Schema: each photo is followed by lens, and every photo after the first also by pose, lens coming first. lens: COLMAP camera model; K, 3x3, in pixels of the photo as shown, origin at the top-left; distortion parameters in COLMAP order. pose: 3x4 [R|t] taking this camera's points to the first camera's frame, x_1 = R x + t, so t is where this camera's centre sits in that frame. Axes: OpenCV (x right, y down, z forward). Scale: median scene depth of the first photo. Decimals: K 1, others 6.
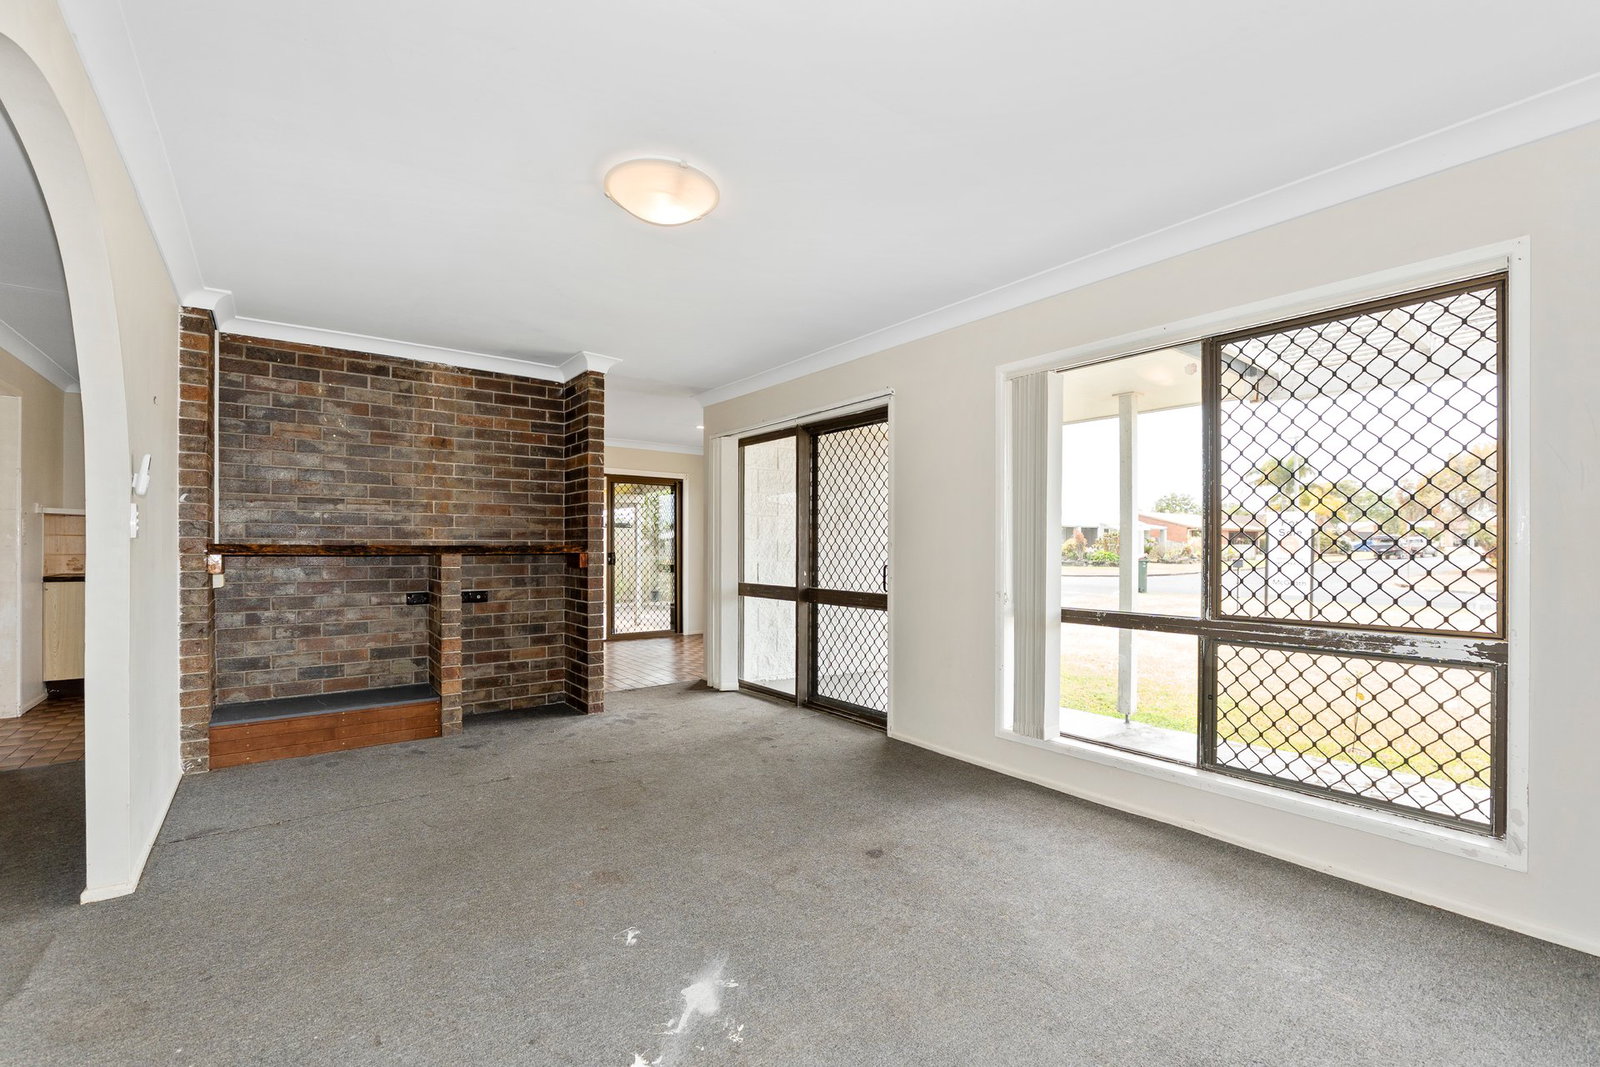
lens RADIAL K [[676.9, 0, 800.0], [0, 676.9, 533.5], [0, 0, 1]] dist [0.000388, 0.000066]
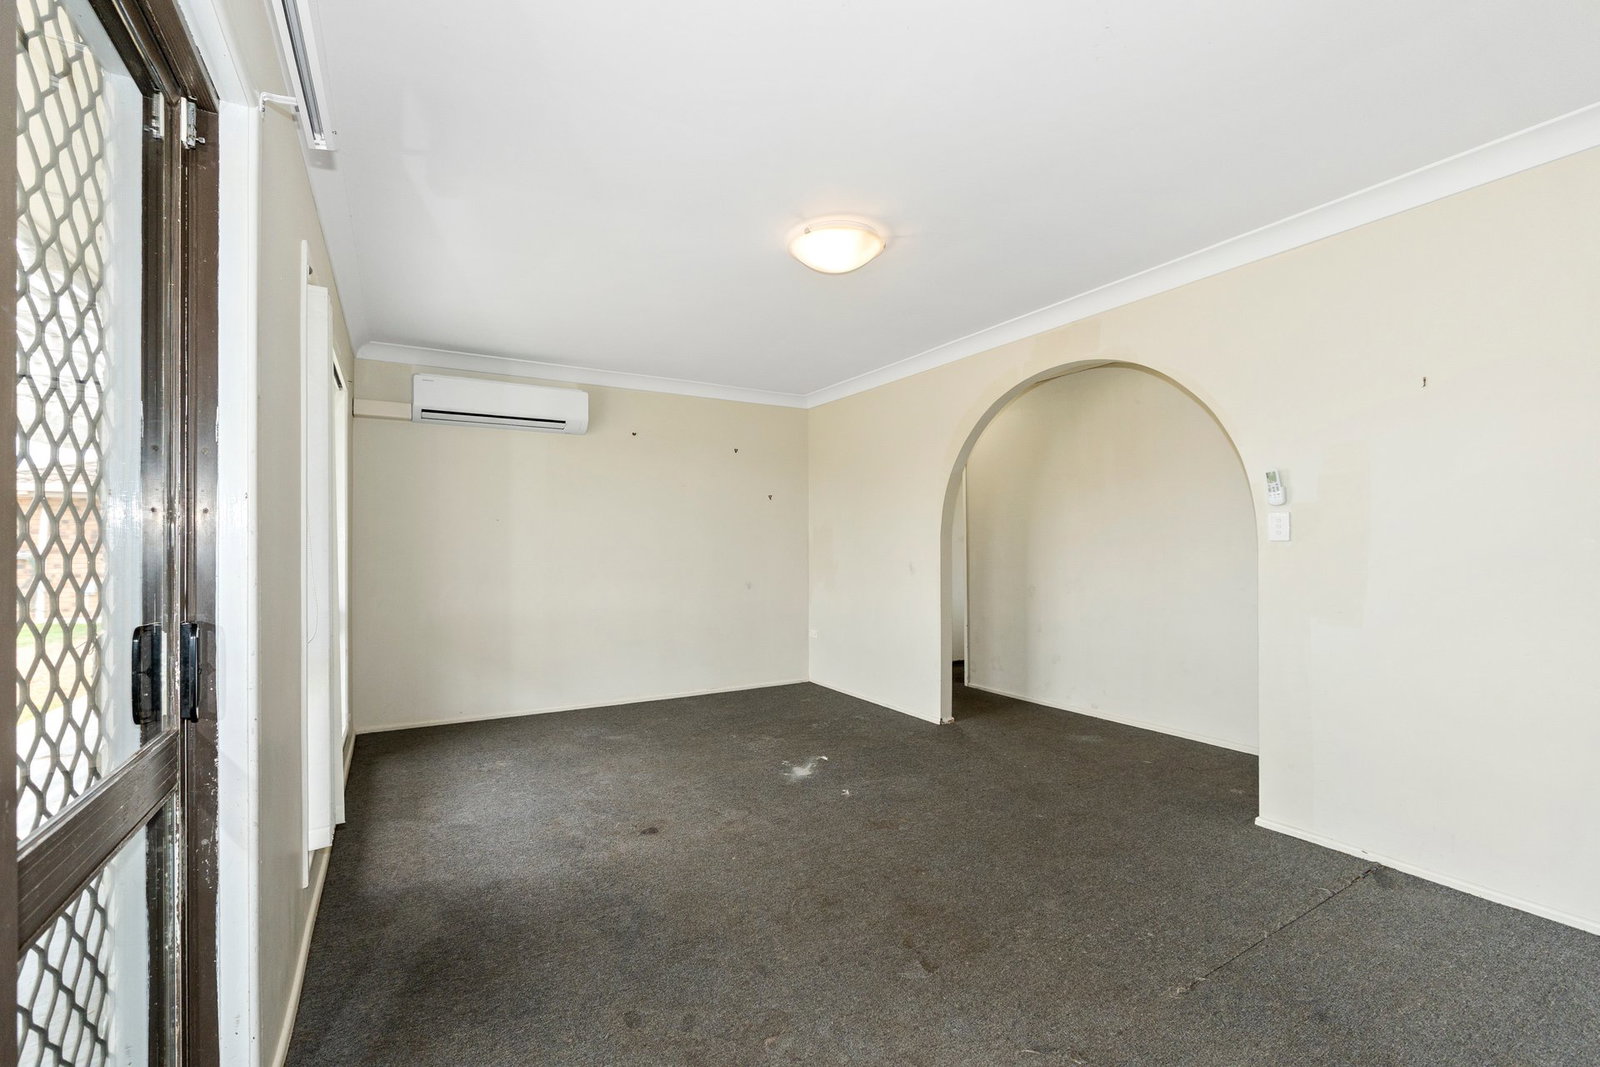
lens RADIAL K [[676.9, 0, 800.0], [0, 676.9, 533.5], [0, 0, 1]] dist [0.000388, 0.000066]
pose [[-0.993340, 0.005025, 0.115114, -0.196898], [0.000712, 0.999297, -0.037474, 0.023558], [-0.115222, -0.037142, -0.992645, 1.579710]]
